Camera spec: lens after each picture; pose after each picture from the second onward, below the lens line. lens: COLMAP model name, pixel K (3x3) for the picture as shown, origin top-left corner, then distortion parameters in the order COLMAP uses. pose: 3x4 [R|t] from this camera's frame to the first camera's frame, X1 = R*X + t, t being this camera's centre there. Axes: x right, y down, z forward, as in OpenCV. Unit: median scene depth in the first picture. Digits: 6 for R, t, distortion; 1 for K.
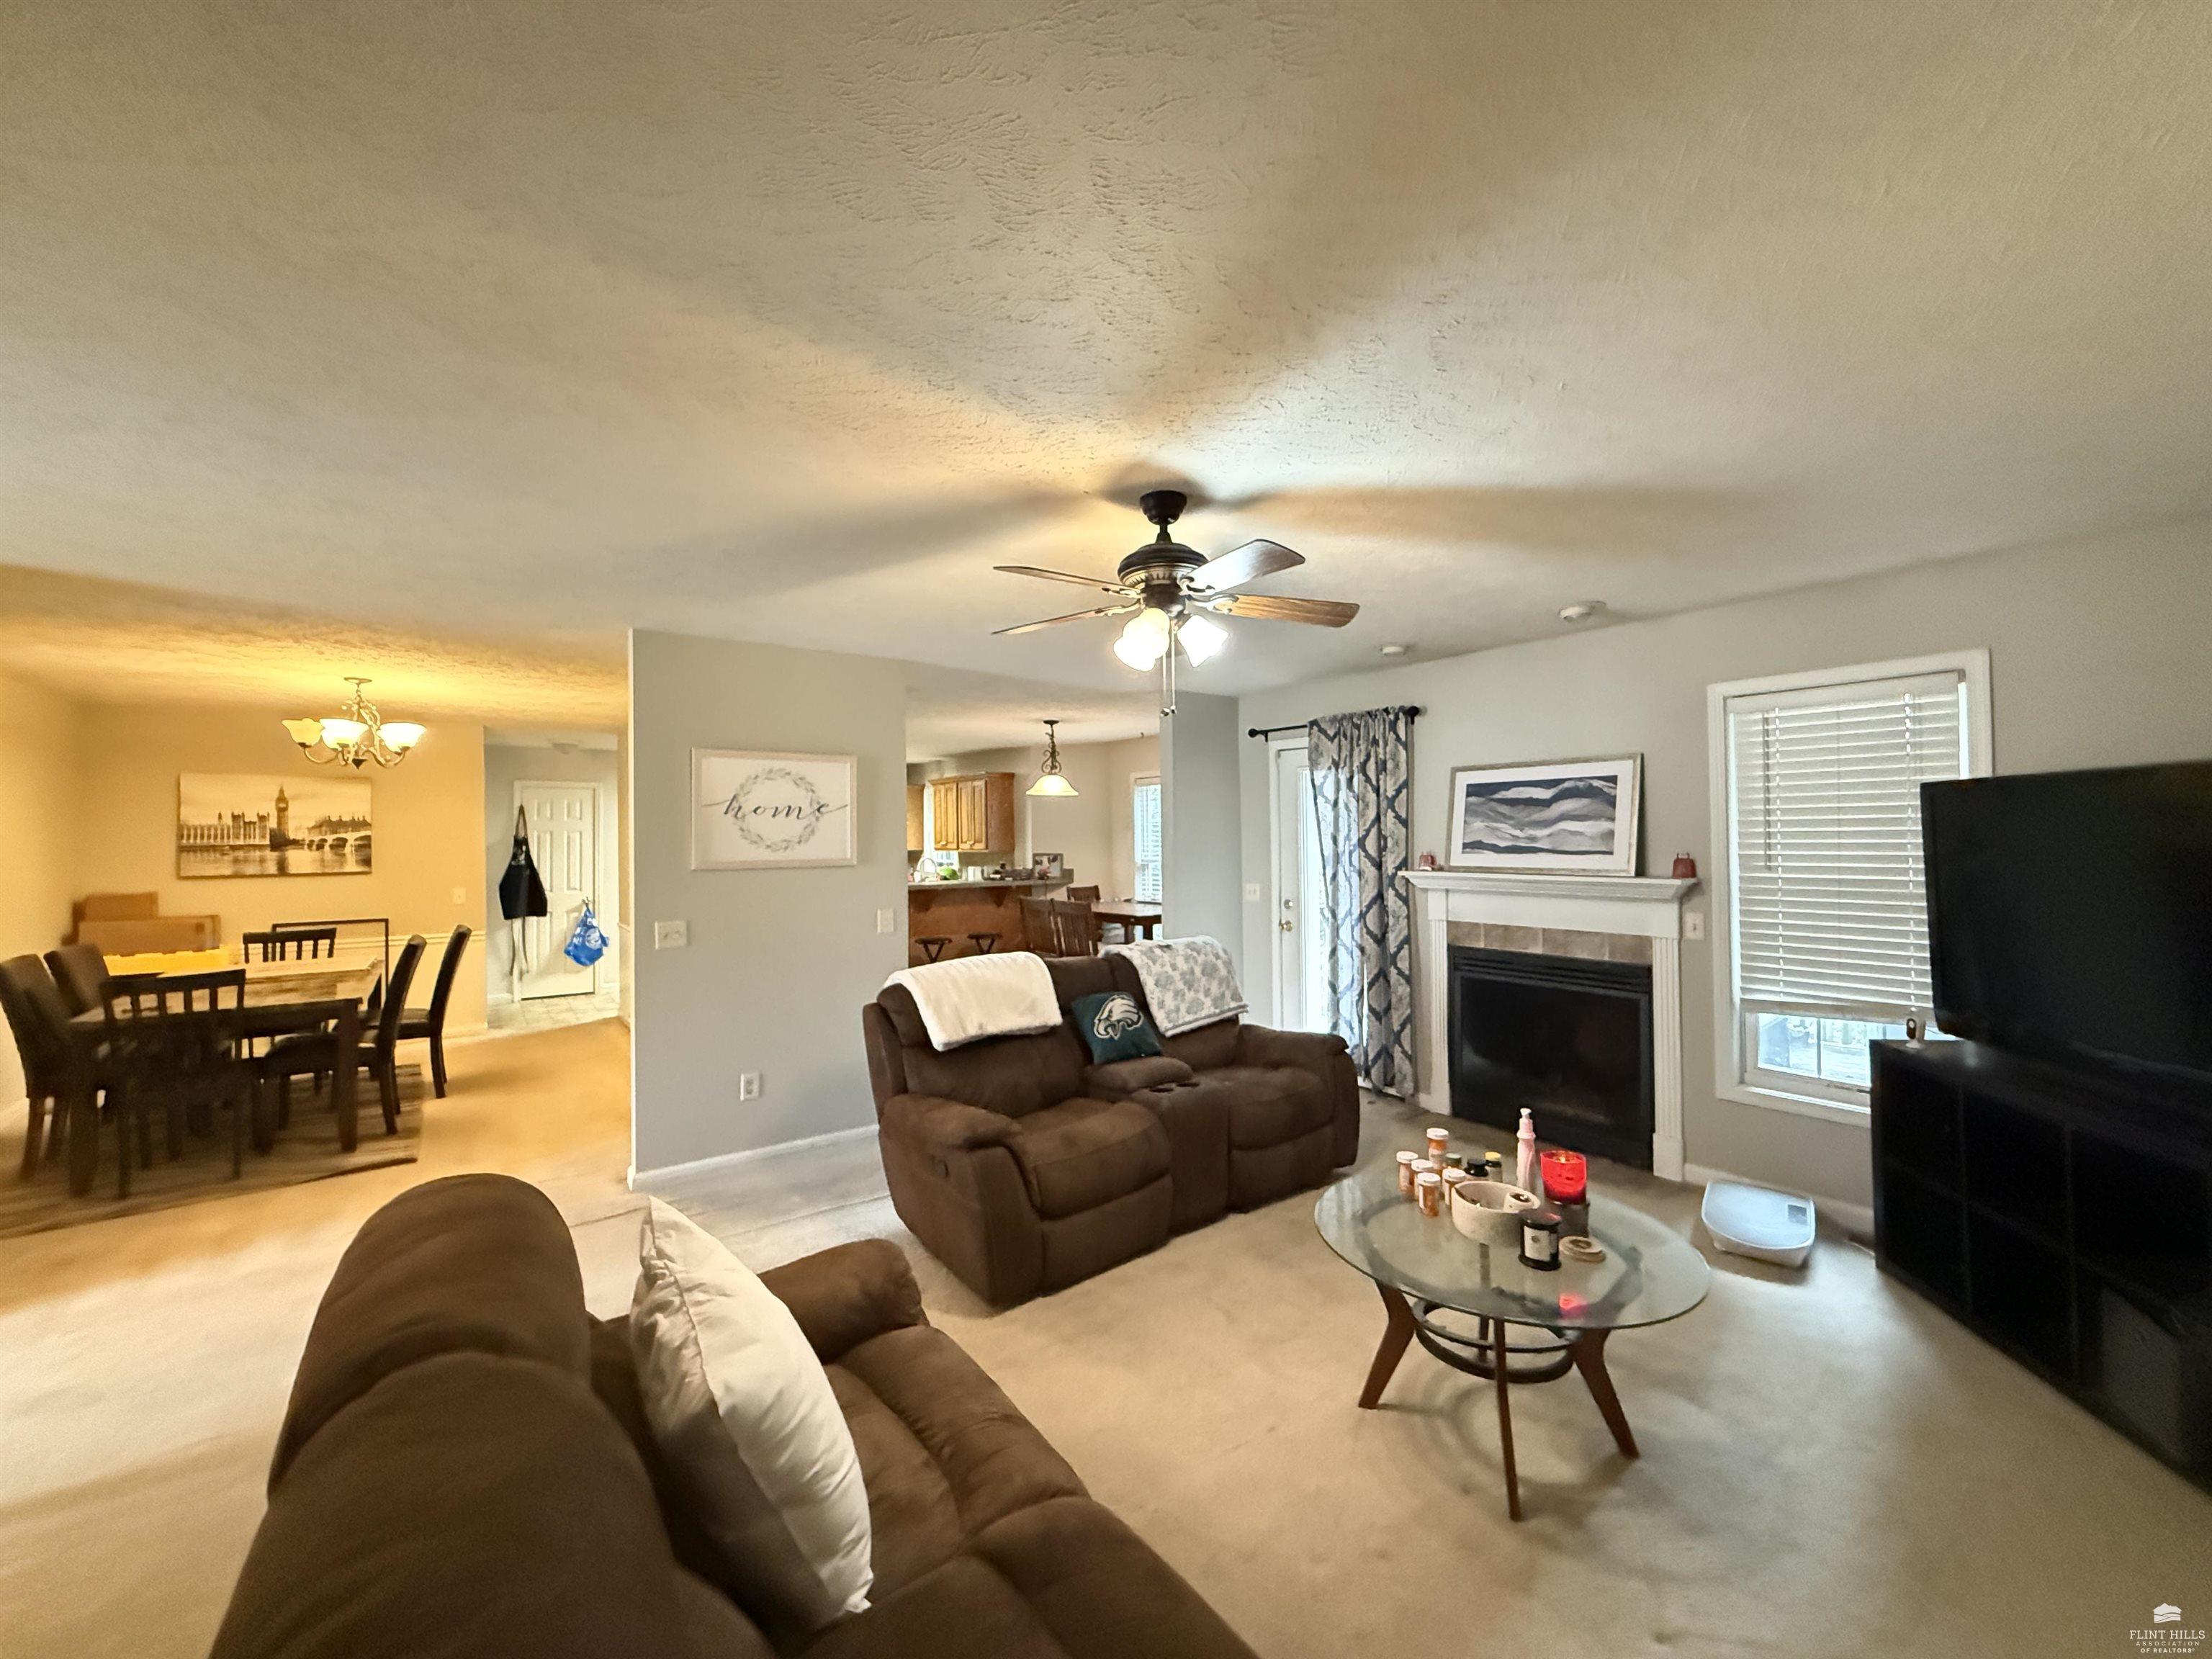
lens RADIAL K [[886.0, 0, 1106.0], [0, 886.0, 829.5], [0, 0, 1]] dist [0.000954, -0.000166]
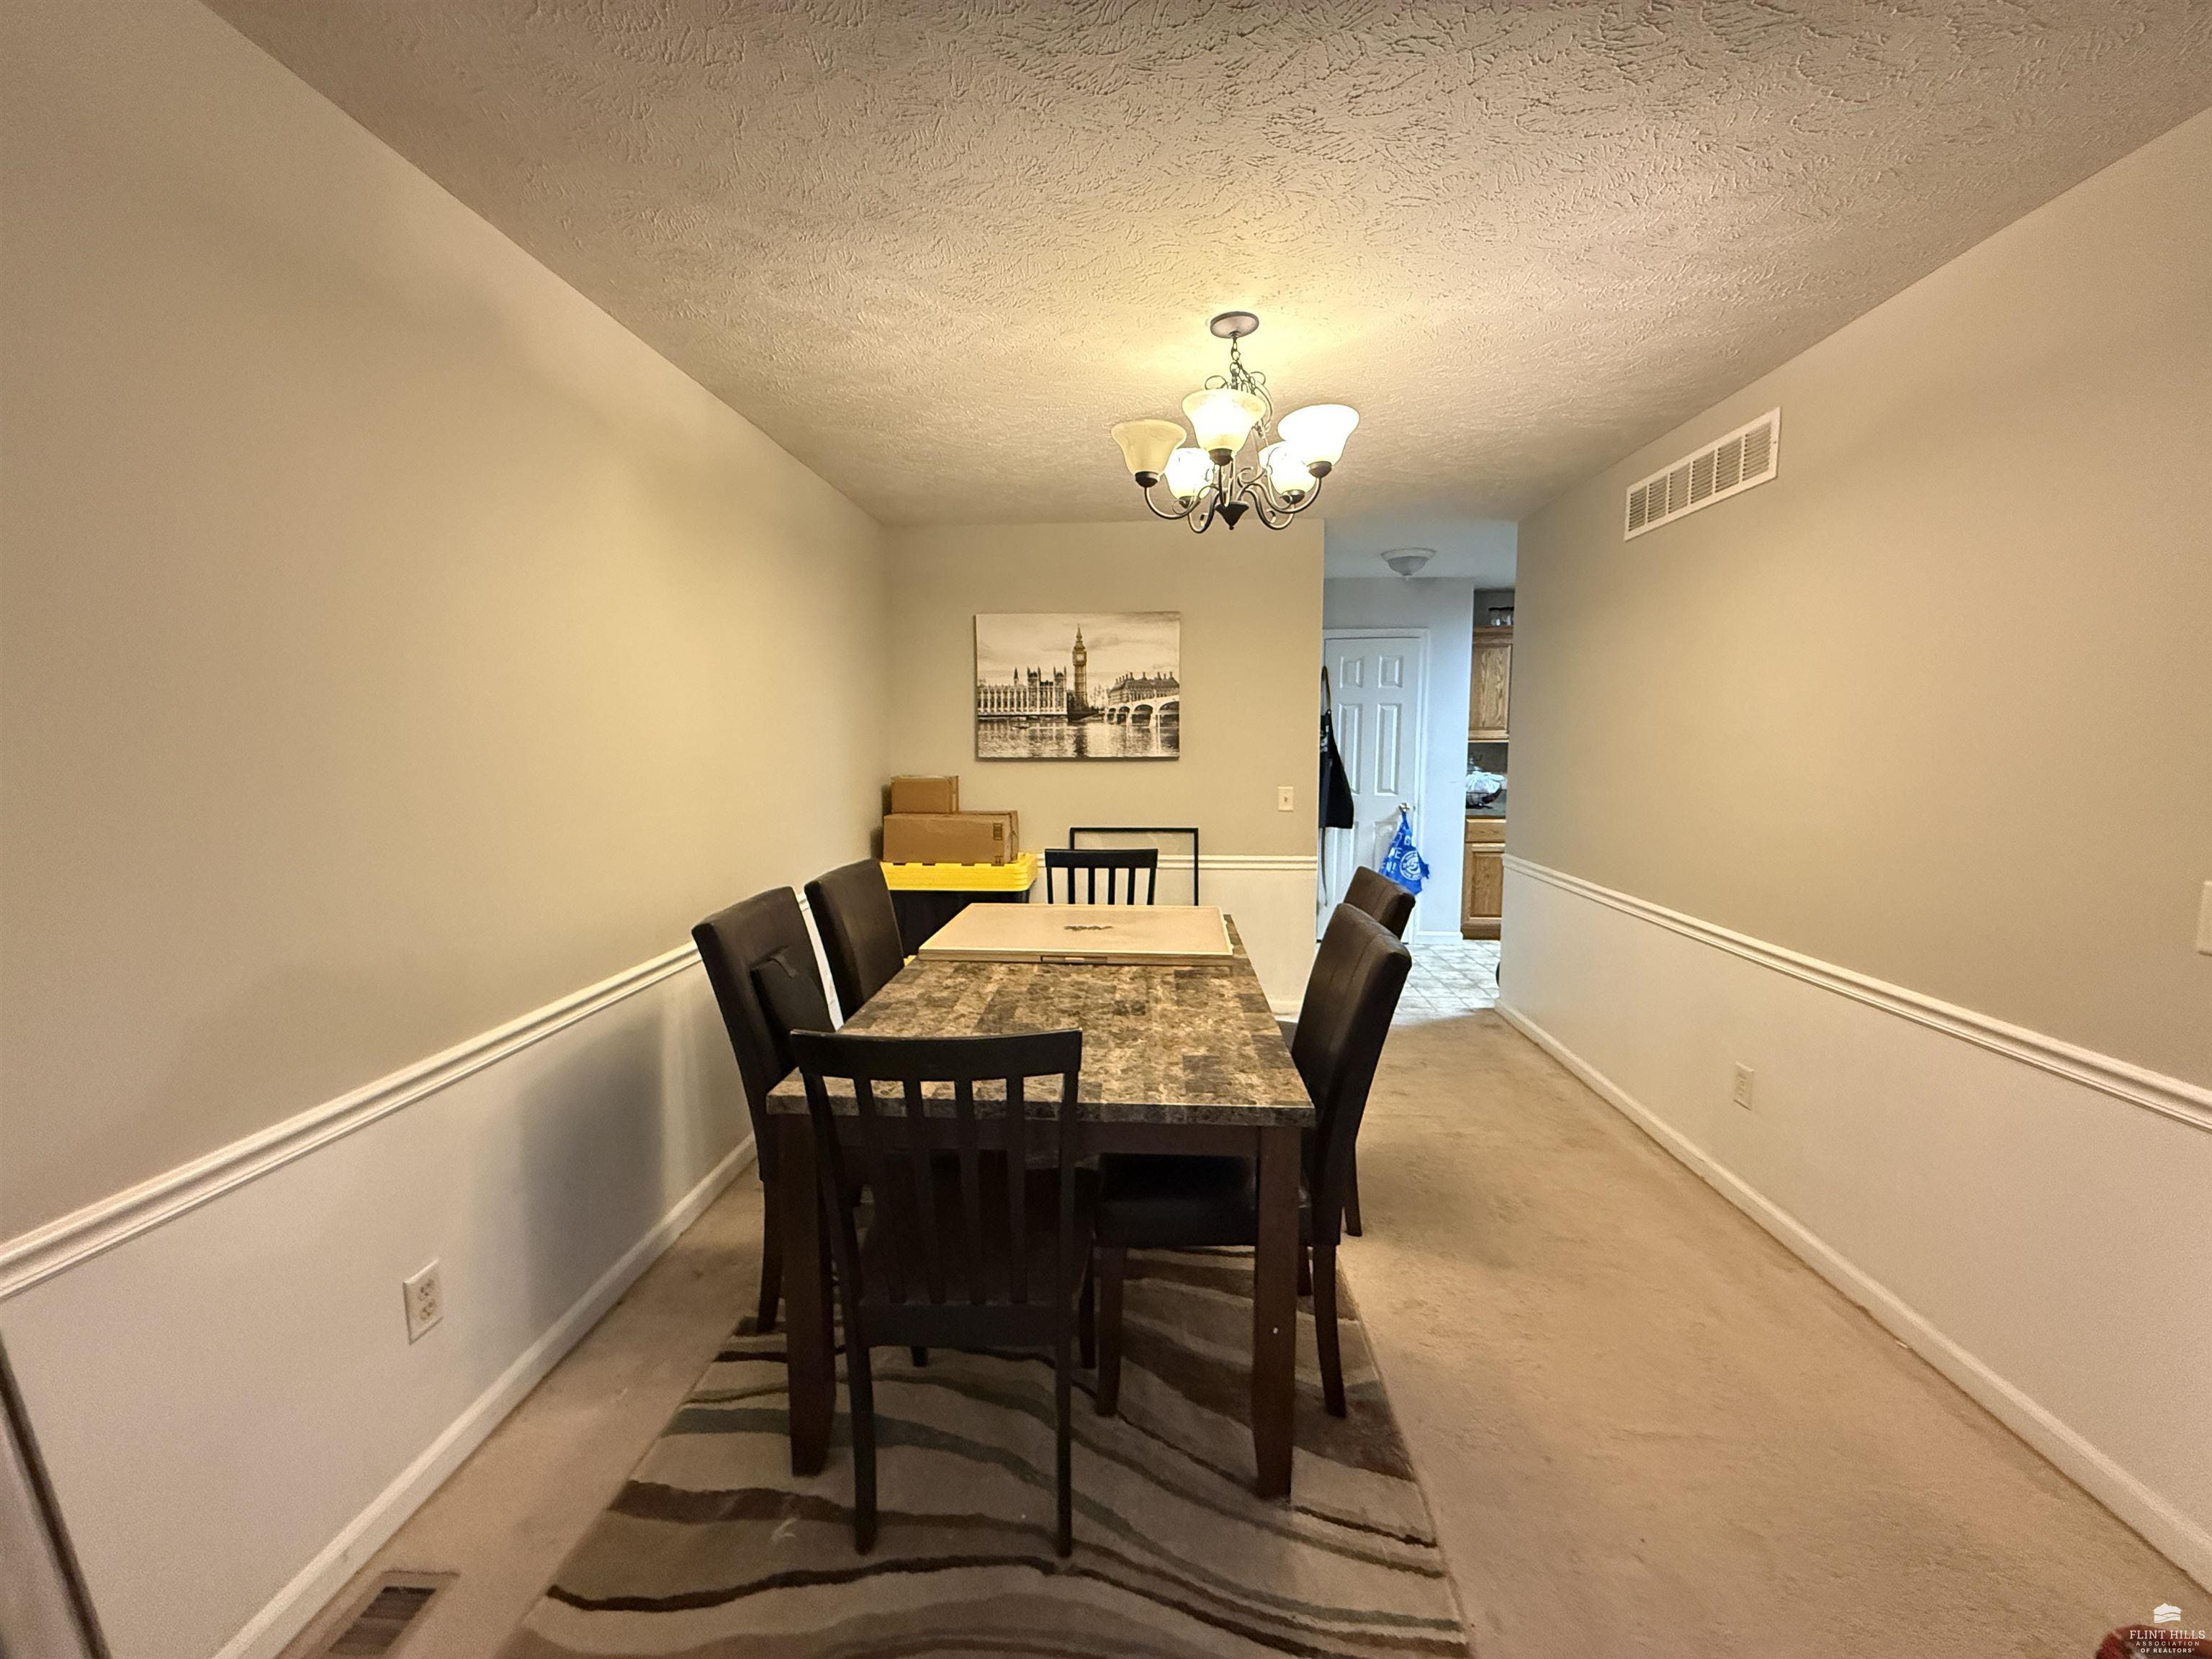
lens RADIAL K [[886.0, 0, 1106.0], [0, 886.0, 829.5], [0, 0, 1]] dist [0.000954, -0.000166]
pose [[0.776291, 0.072016, -0.626247, -0.445545], [-0.000232, 0.993485, 0.113959, 0.025426], [0.630374, -0.088320, 0.771251, 0.442903]]
